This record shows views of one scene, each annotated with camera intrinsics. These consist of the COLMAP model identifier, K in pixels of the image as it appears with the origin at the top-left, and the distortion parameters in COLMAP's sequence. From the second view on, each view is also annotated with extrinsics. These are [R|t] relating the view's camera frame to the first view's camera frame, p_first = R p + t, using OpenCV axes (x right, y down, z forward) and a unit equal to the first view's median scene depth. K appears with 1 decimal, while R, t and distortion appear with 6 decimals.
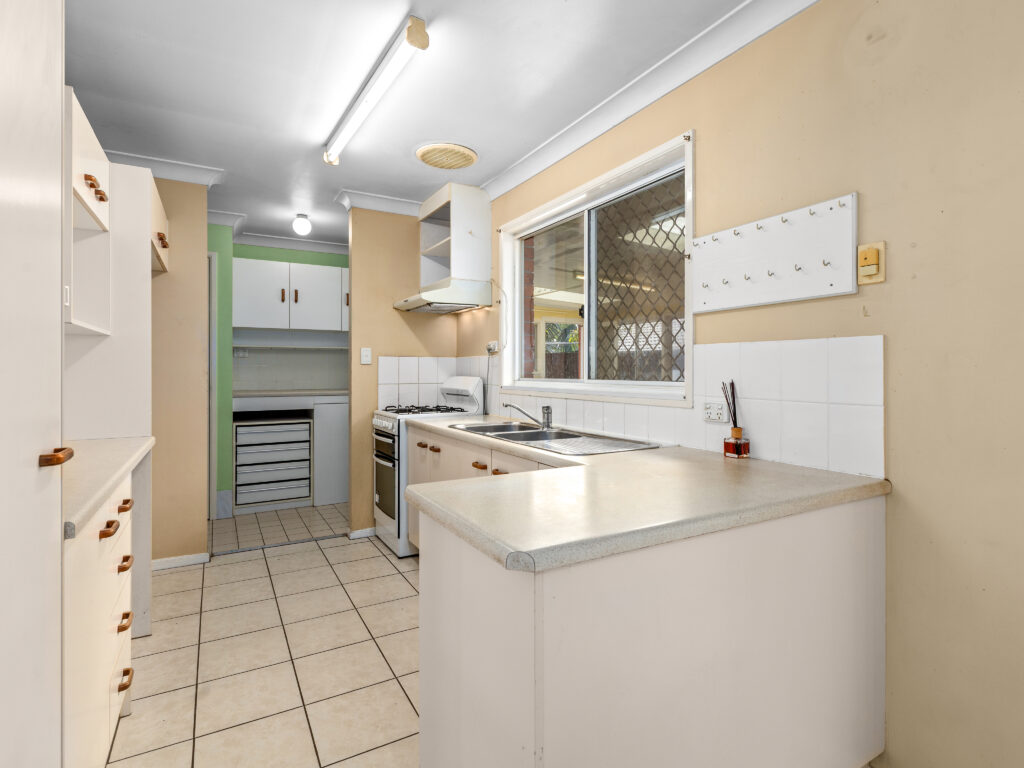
lens RADIAL K [[521.3, 0, 515.0], [0, 521.3, 365.9], [0, 0, 1]] dist [0.004806, -0.001015]
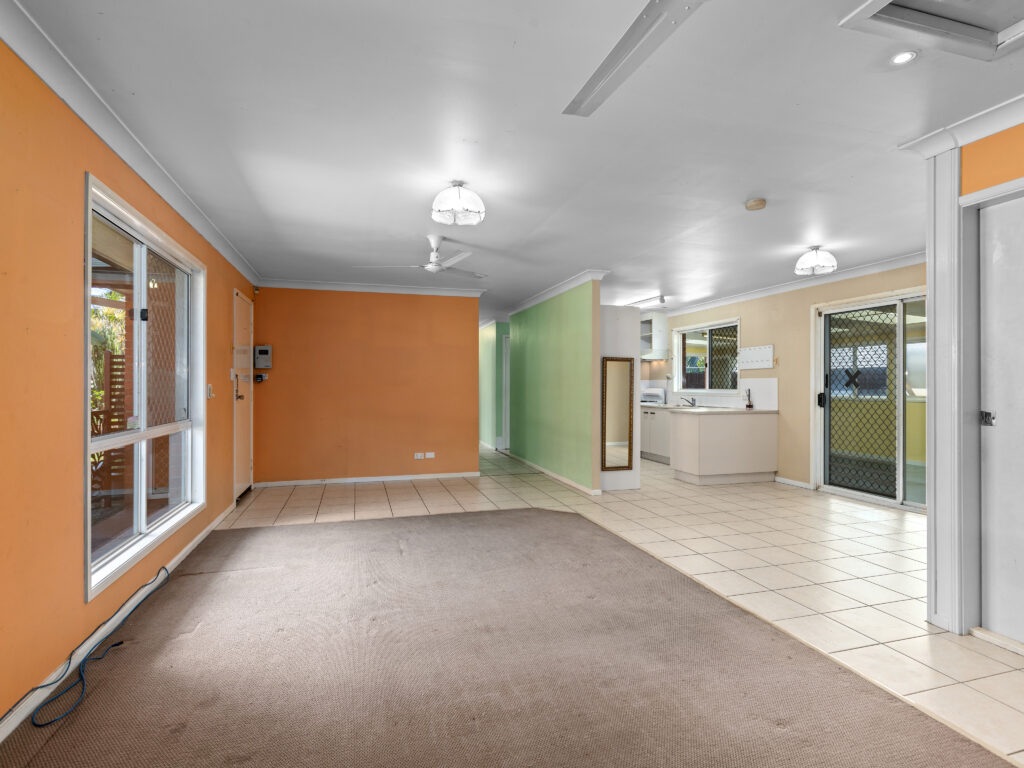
lens RADIAL K [[521.3, 0, 516.4], [0, 521.3, 387.0], [0, 0, 1]] dist [0.004806, -0.001015]
pose [[0.973998, -0.000087, -0.226556, -0.322714], [0.002588, 0.999939, 0.010741, -0.024444], [0.226541, -0.011048, 0.973939, -2.723016]]
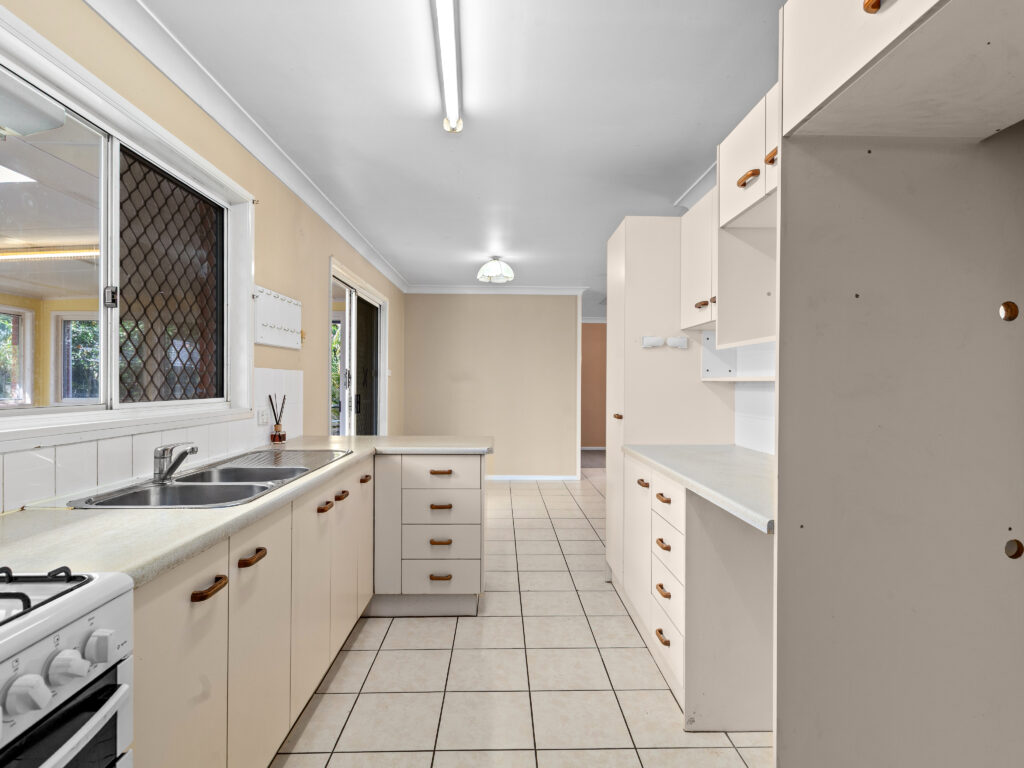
lens RADIAL K [[521.3, 0, 512.3], [0, 521.3, 384.2], [0, 0, 1]] dist [0.004806, -0.001015]
pose [[-0.882279, -0.004172, 0.470708, -0.816957], [-0.007915, 0.999951, -0.005972, 0.003461], [-0.470660, -0.008994, -0.882269, 1.837779]]
